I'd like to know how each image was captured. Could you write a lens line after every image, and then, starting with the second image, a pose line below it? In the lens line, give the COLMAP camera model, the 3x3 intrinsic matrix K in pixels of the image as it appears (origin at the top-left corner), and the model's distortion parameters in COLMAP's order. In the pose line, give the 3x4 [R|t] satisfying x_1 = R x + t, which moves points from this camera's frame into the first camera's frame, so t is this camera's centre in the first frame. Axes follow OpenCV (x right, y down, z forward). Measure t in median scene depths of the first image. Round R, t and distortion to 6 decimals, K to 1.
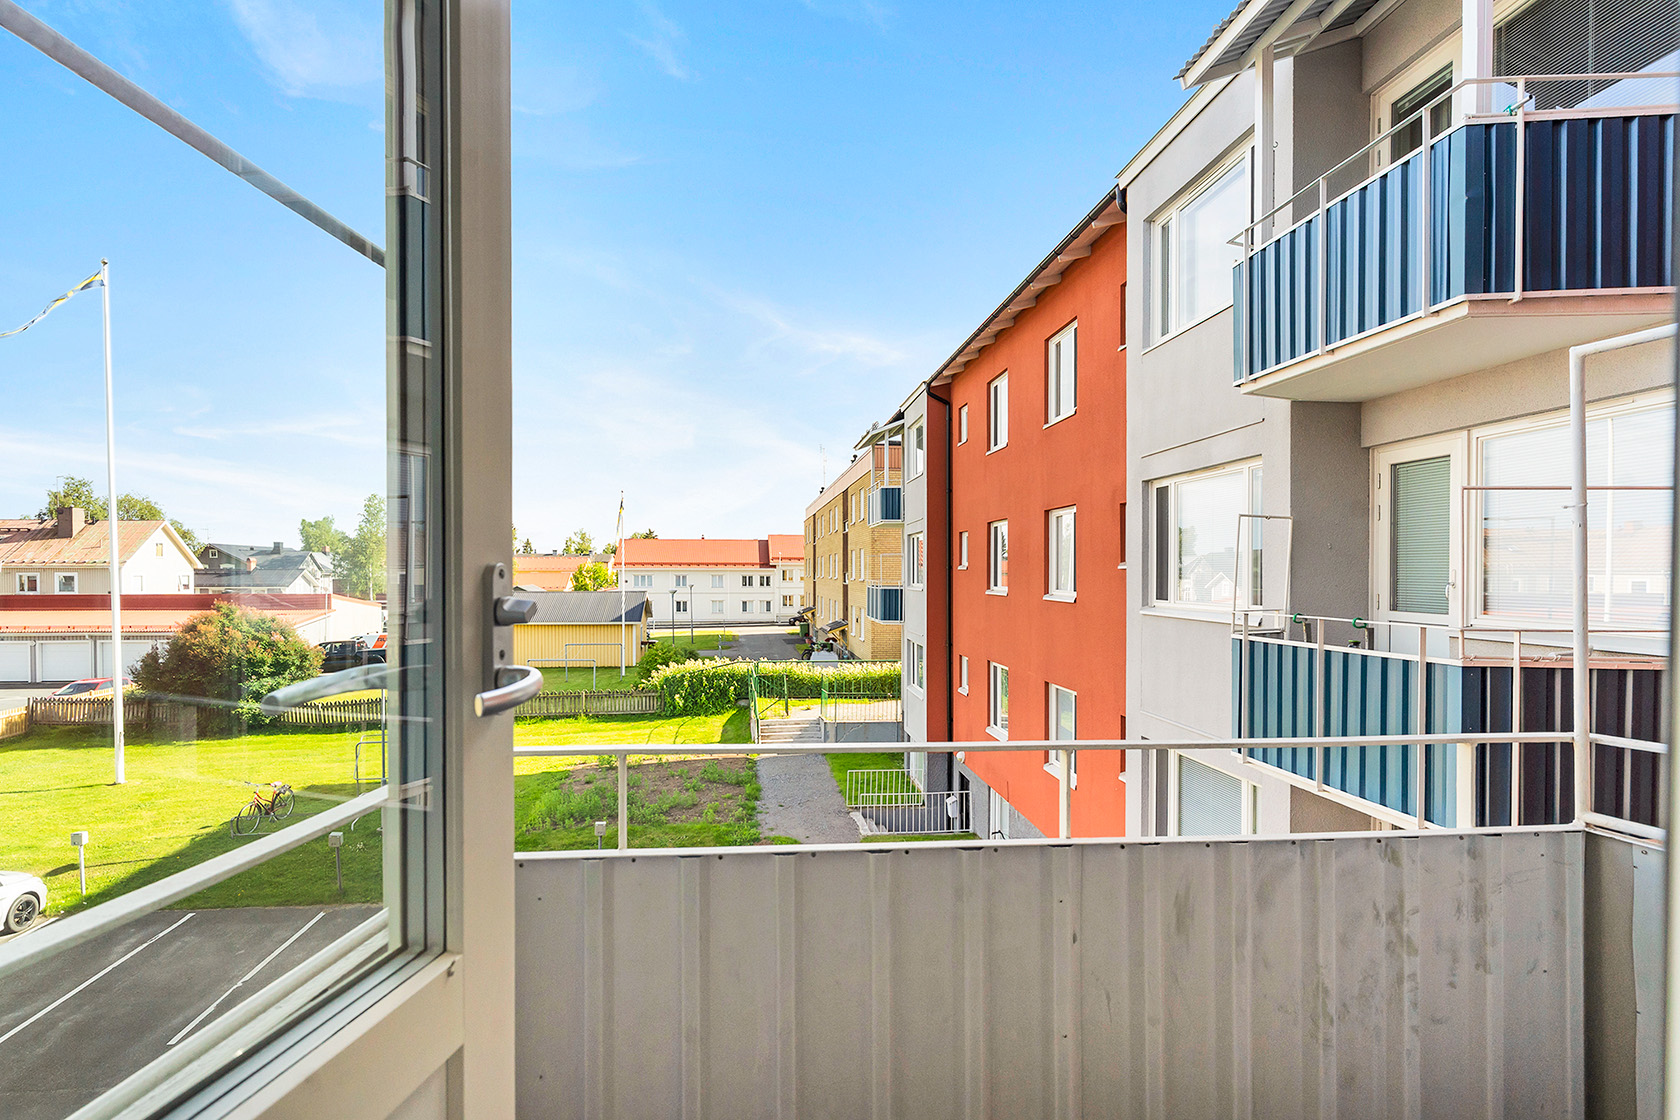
lens RADIAL K [[895.0, 0, 837.7], [0, 895.0, 579.6], [0, 0, 1]] dist [-0.000131, 0.000117]
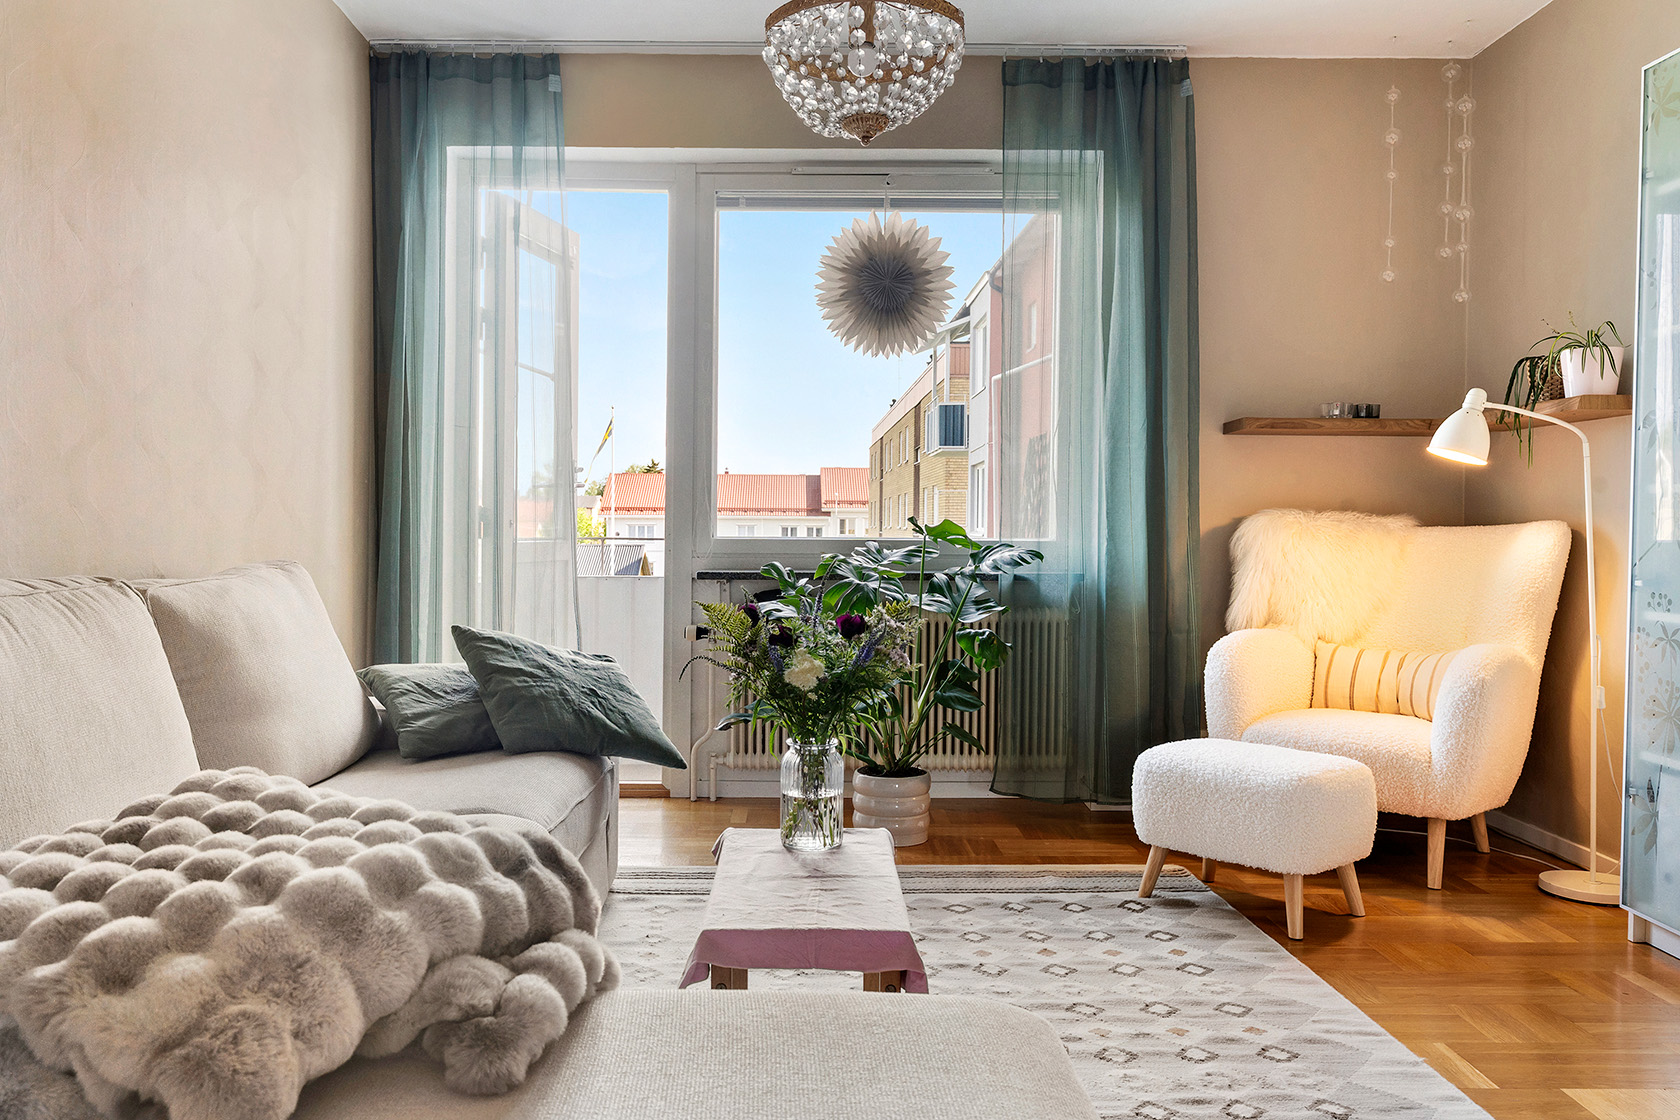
lens RADIAL K [[1330.9, 0, 805.9], [0, 1330.9, 554.7], [0, 0, 1]] dist [0.001492, -0.001001]
pose [[0.995753, 0.007631, -0.091752, 0.040992], [-0.006263, 0.999865, 0.015194, 0.010058], [0.091856, -0.014555, 0.995666, -0.156411]]
